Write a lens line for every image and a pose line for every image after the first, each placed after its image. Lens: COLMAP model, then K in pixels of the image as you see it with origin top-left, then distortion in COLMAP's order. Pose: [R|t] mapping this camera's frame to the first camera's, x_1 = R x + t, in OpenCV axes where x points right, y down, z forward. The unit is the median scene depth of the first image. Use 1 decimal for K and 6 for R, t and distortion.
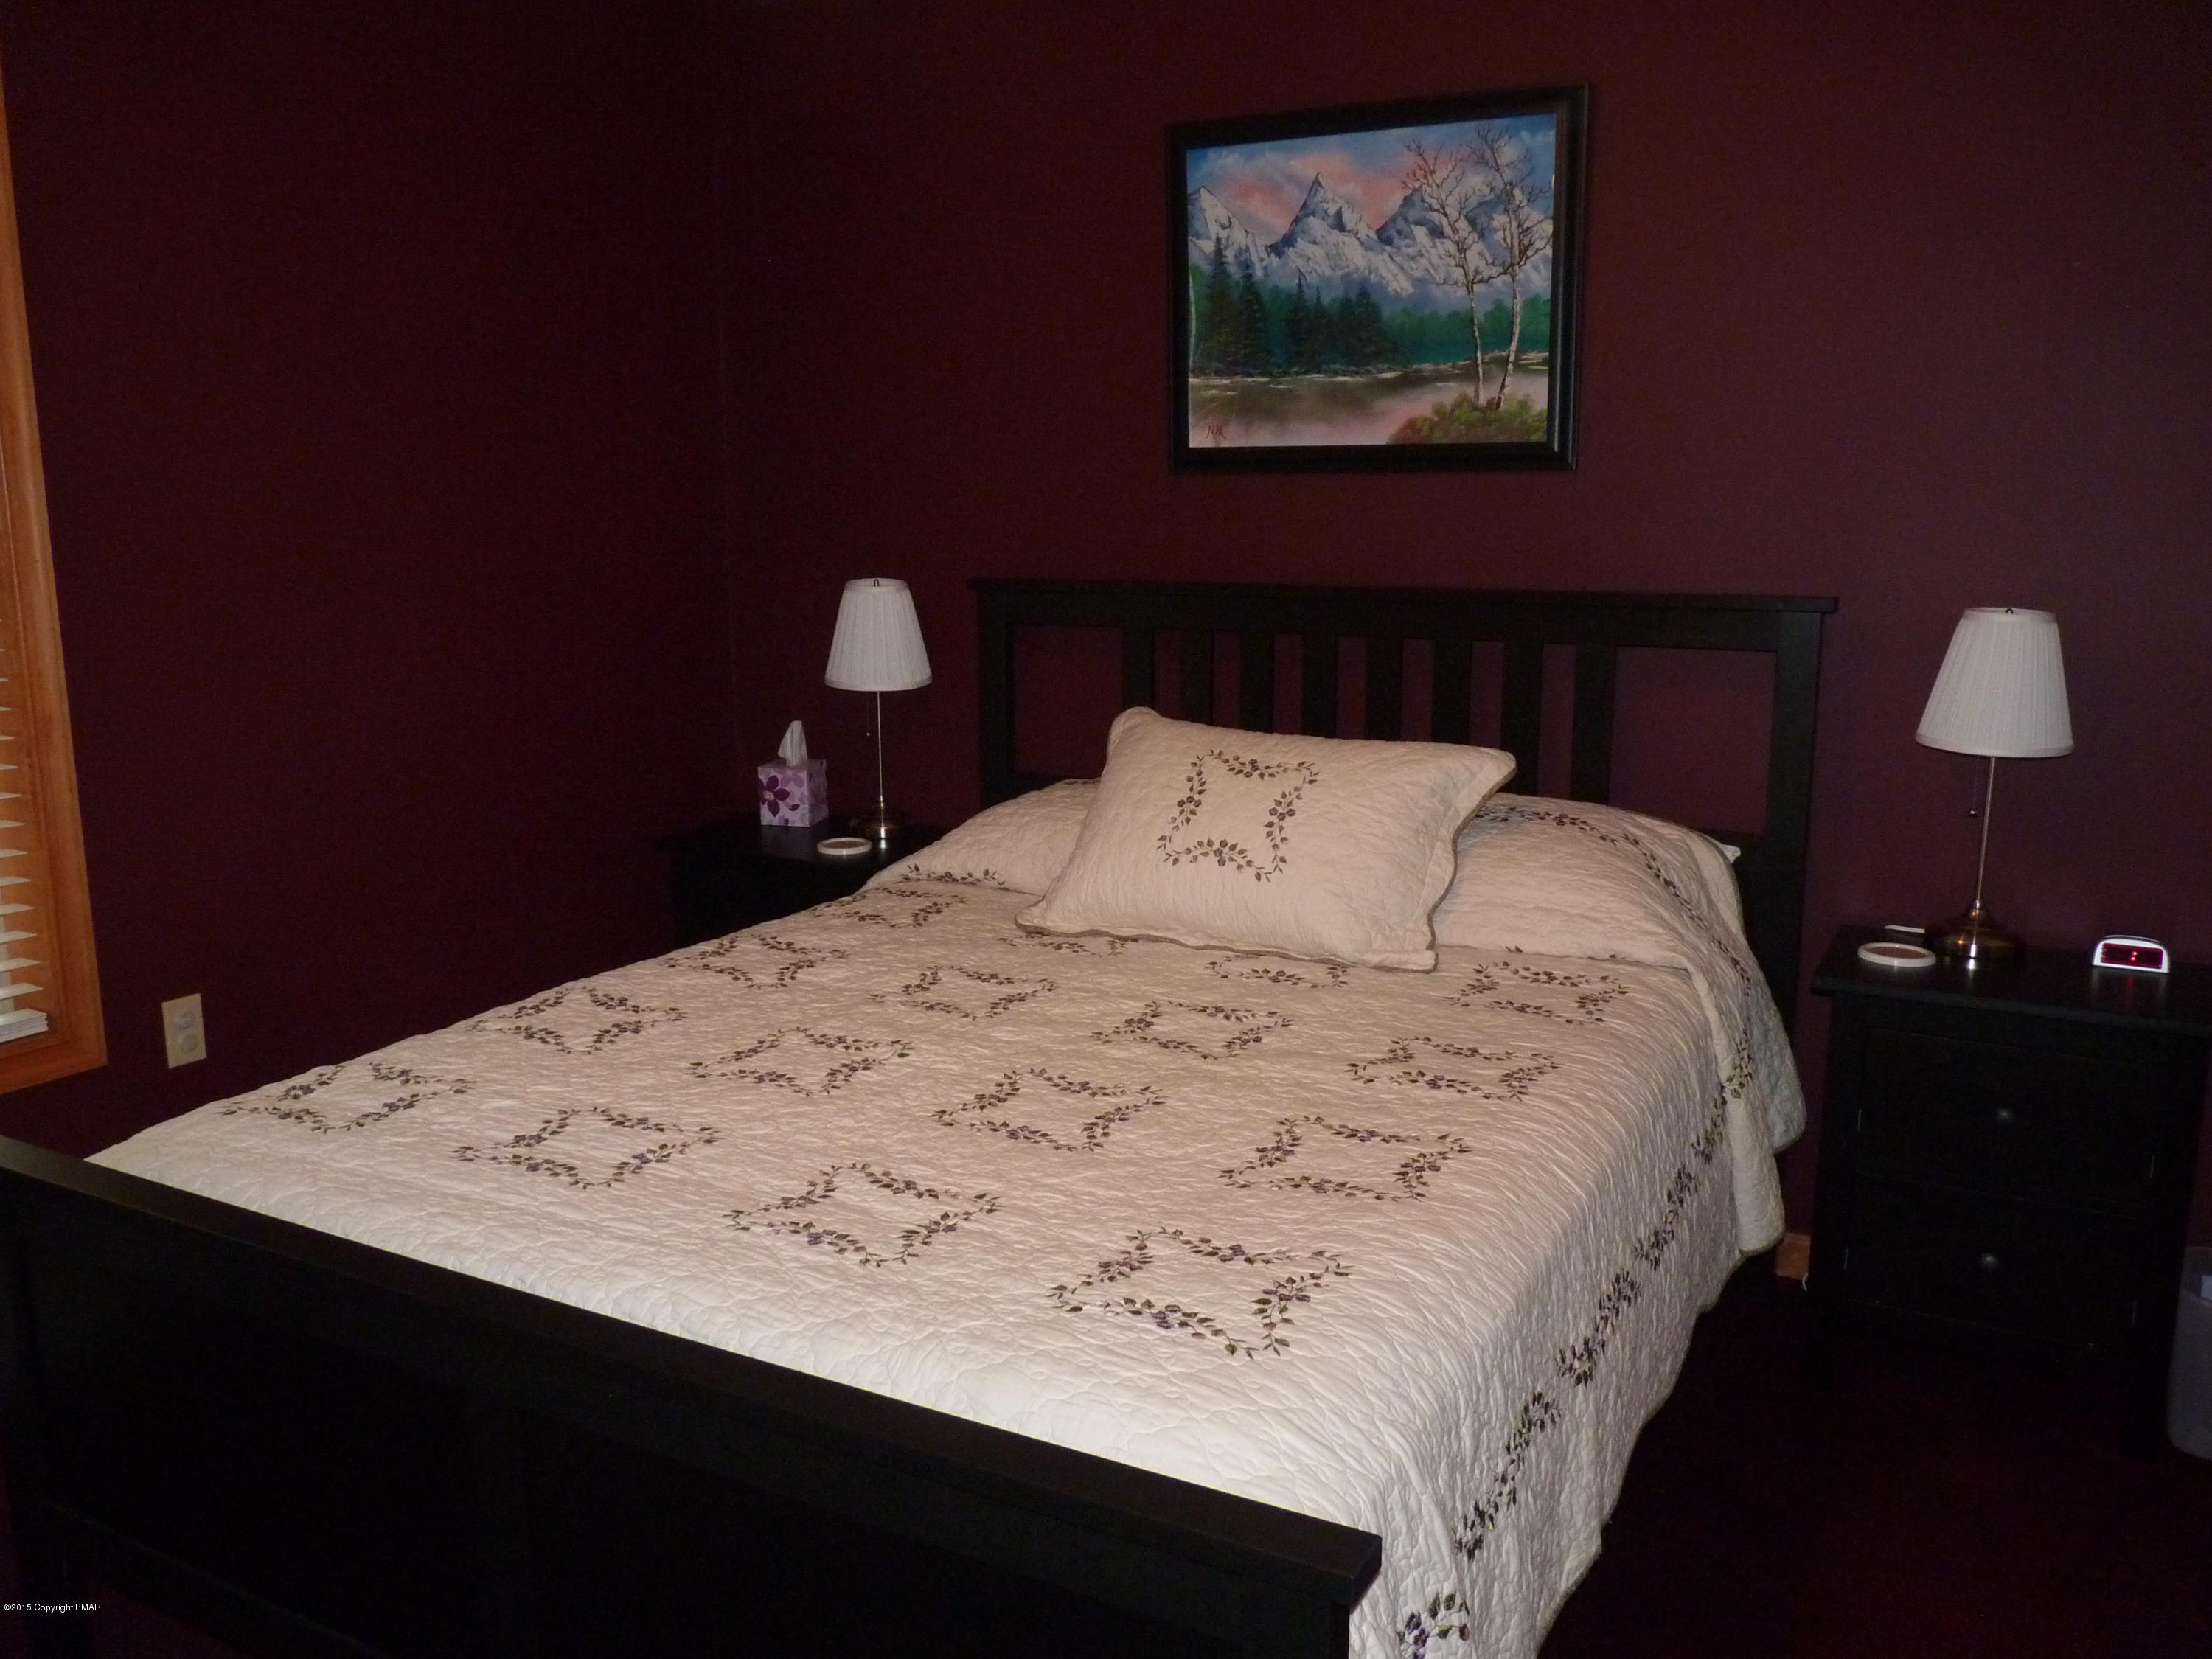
lens RADIAL K [[1777.8, 0, 1118.0], [0, 1777.8, 829.2], [0, 0, 1]] dist [-0.021845, 0.004583]
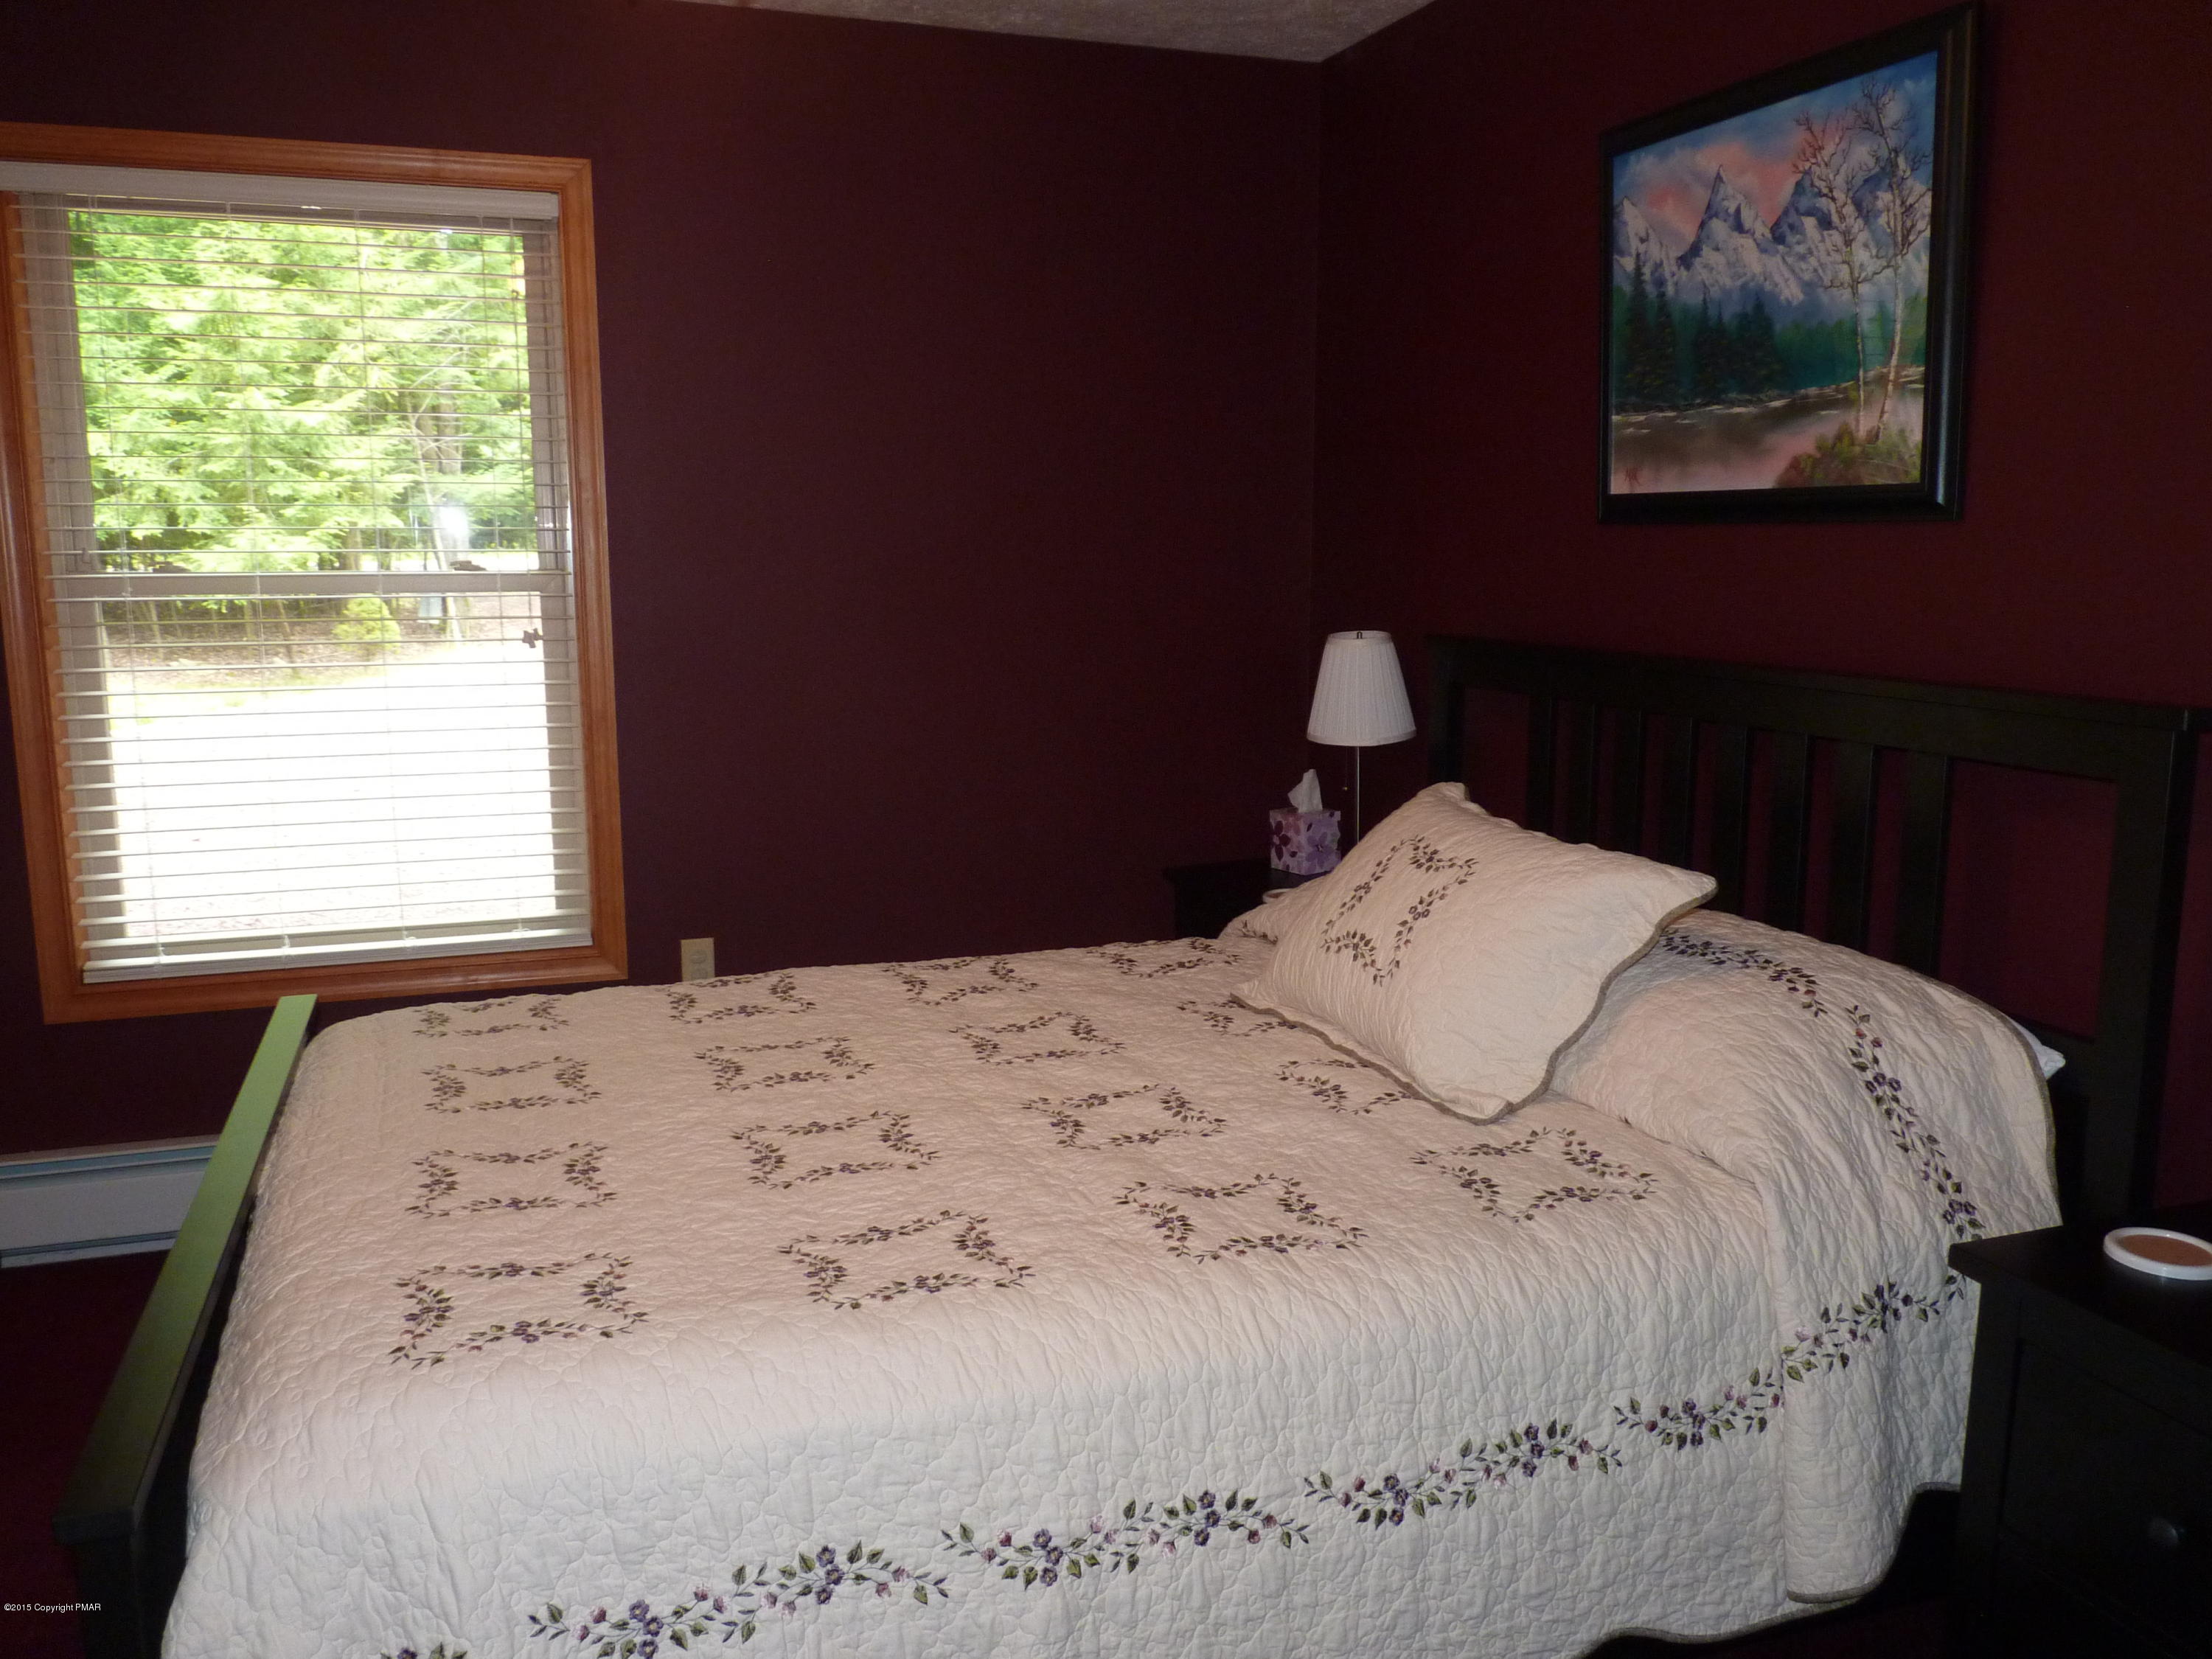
lens RADIAL K [[1777.8, 0, 1114.2], [0, 1777.8, 828.5], [0, 0, 1]] dist [-0.021845, 0.004583]
pose [[0.746703, 0.108092, -0.656316, 0.483463], [-0.122560, 0.992172, 0.023967, -0.046337], [0.653769, 0.062542, 0.754106, 0.207516]]
